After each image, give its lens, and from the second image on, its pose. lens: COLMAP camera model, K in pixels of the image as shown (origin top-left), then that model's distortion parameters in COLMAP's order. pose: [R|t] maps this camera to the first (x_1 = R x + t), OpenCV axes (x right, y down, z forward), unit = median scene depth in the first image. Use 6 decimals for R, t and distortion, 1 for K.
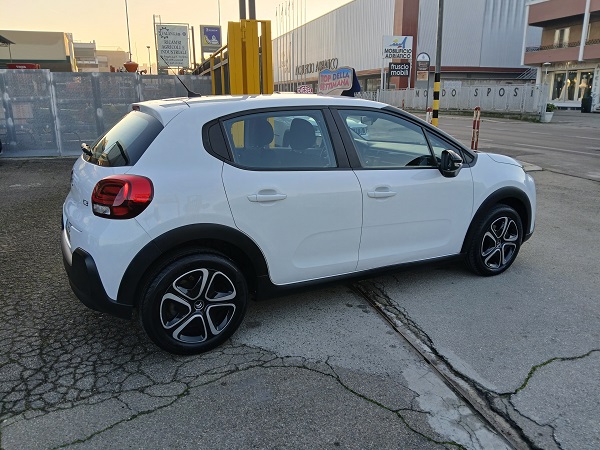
lens RADIAL K [[461.9, 0, 300.0], [0, 461.9, 225.0], [0, 0, 1]] dist [0.060798, -0.118427]
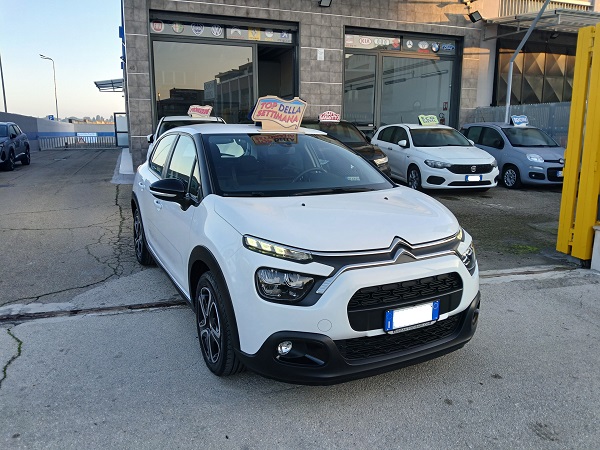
lens RADIAL K [[461.9, 0, 300.0], [0, 461.9, 225.0], [0, 0, 1]] dist [0.060798, -0.118427]
pose [[-0.033167, 0.182980, -0.982557, 1.593207], [-0.270253, 0.944833, 0.185078, -0.392189], [0.962218, 0.271677, 0.018113, 1.584838]]
